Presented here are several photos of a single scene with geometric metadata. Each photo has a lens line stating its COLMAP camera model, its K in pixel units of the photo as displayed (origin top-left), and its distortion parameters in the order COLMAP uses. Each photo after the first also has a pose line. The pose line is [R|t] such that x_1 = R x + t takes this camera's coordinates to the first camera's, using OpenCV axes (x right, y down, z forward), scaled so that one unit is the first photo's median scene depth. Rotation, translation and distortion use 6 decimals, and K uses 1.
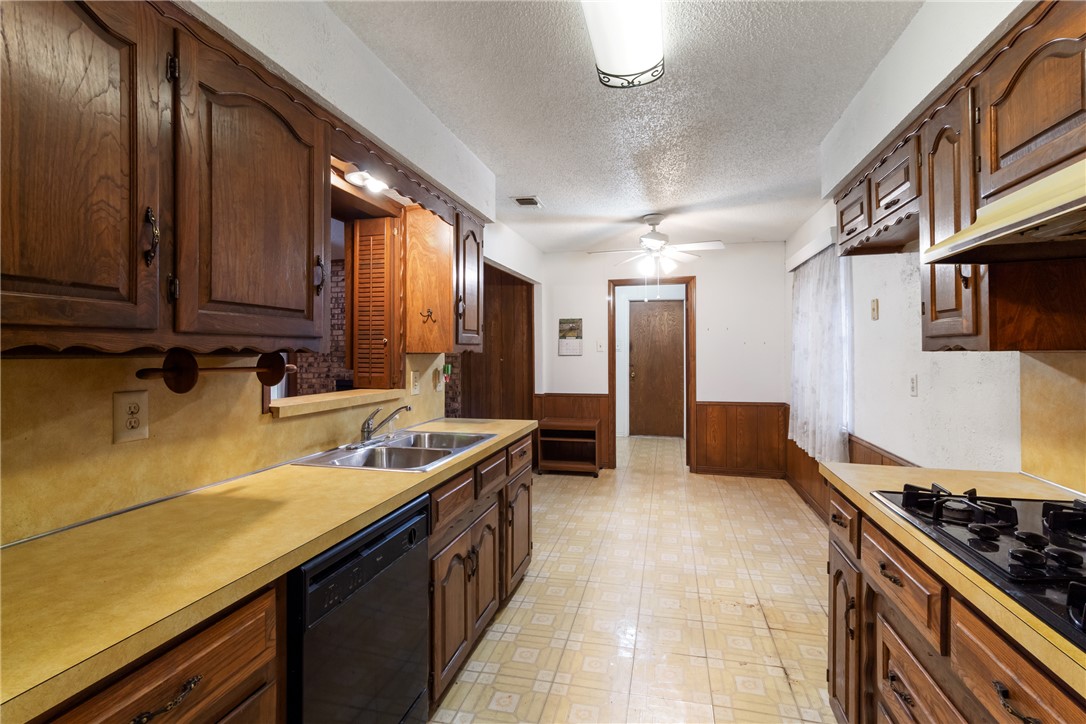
lens RADIAL K [[504.7, 0, 548.0], [0, 504.7, 351.5], [0, 0, 1]] dist [0.002935, 0.000859]
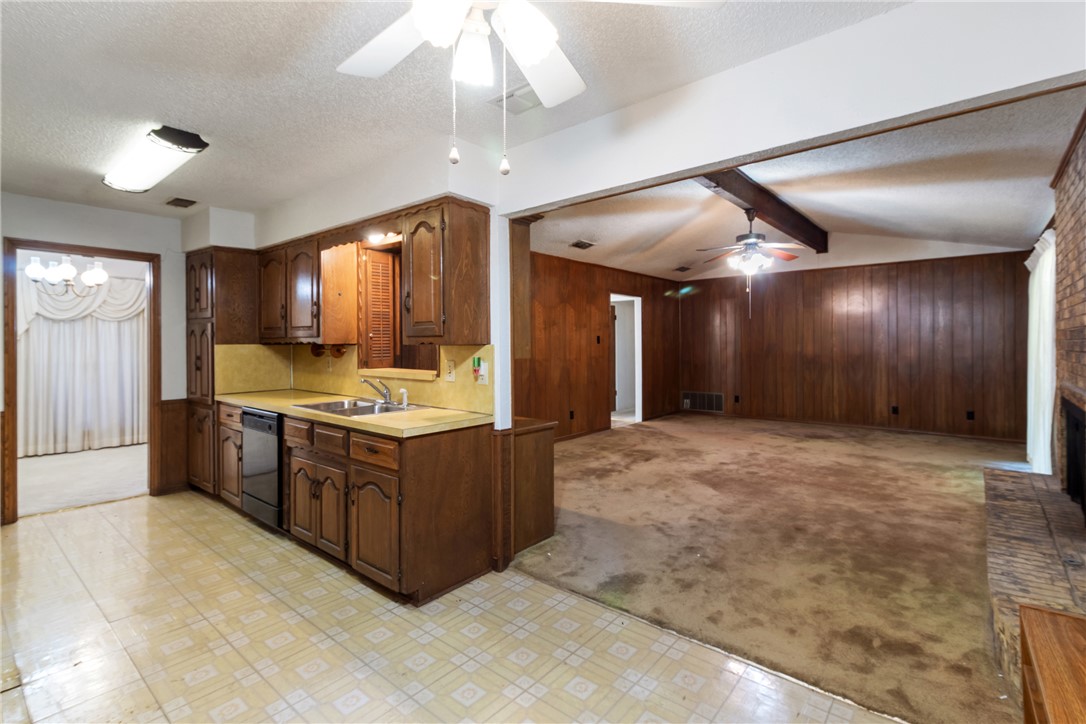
lens RADIAL K [[504.7, 0, 541.3], [0, 504.7, 341.7], [0, 0, 1]] dist [0.002935, 0.000859]
pose [[-0.446274, 0.003643, -0.894889, 0.341156], [0.004203, 0.999989, 0.001975, -0.002167], [0.894887, -0.002880, -0.446284, 0.885917]]
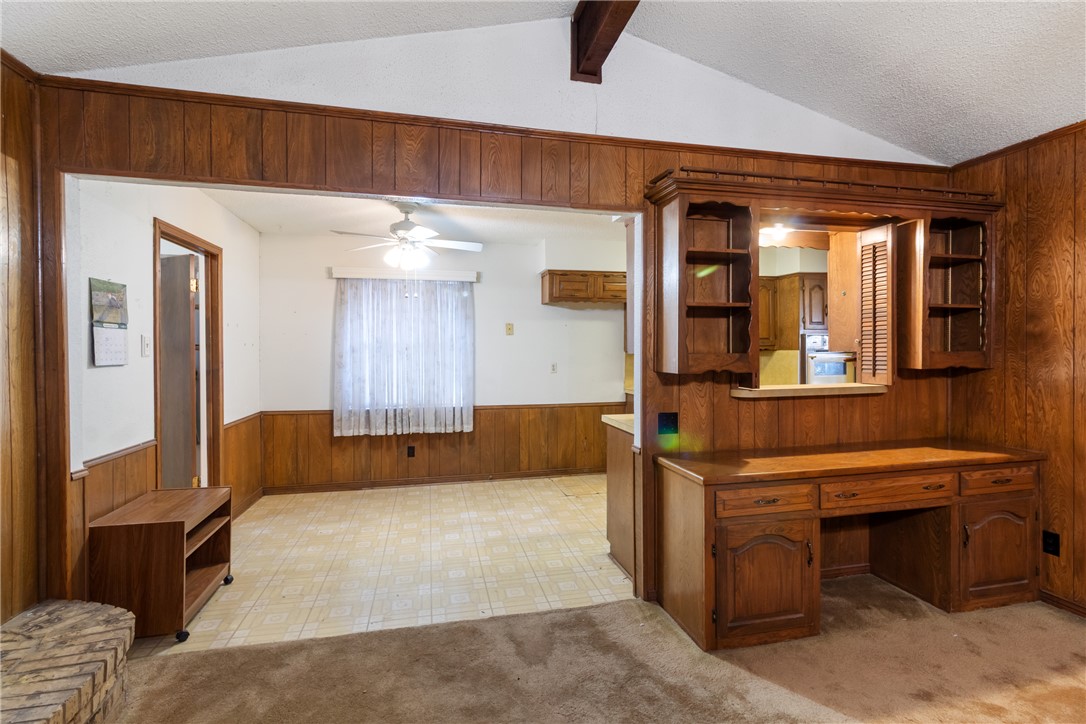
lens RADIAL K [[504.7, 0, 545.3], [0, 504.7, 352.0], [0, 0, 1]] dist [0.002935, 0.000859]
pose [[-0.446299, 0.001877, 0.894882, -0.543740], [0.007752, 0.999968, 0.001768, -0.002285], [-0.894850, 0.007727, -0.446299, 0.911049]]
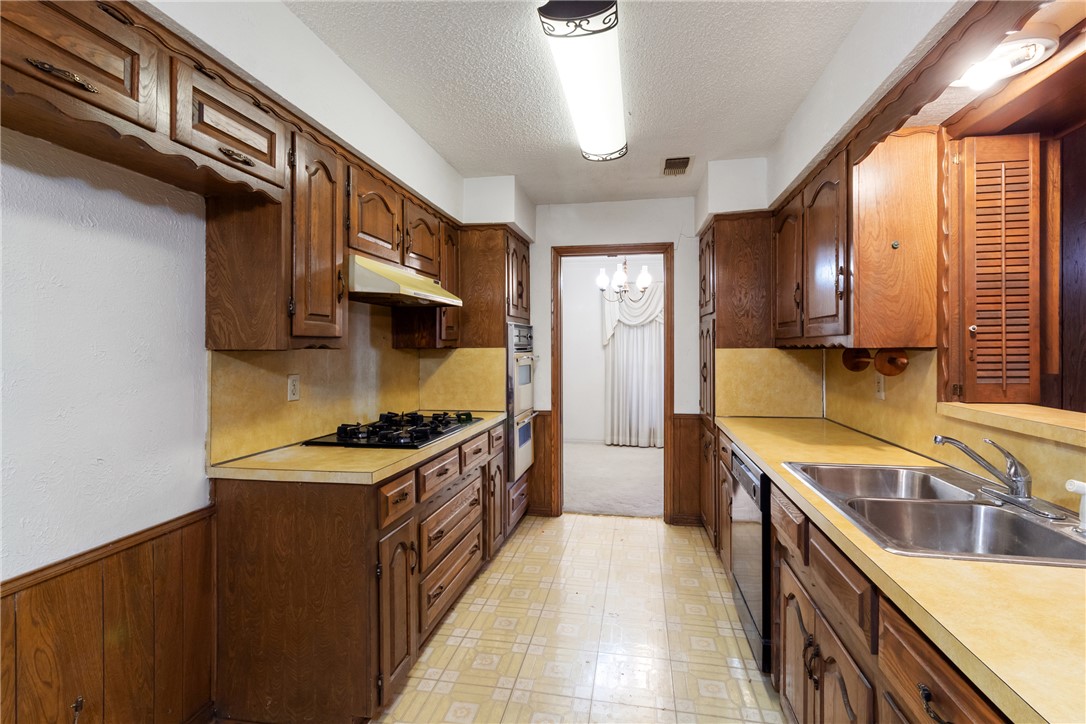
lens RADIAL K [[504.7, 0, 550.5], [0, 504.7, 352.8], [0, 0, 1]] dist [0.002935, 0.000859]
pose [[-0.998057, 0.006769, -0.061945, 0.094135], [0.006083, 0.999918, 0.011248, -0.000856], [0.062016, 0.010849, -0.998016, 0.652597]]
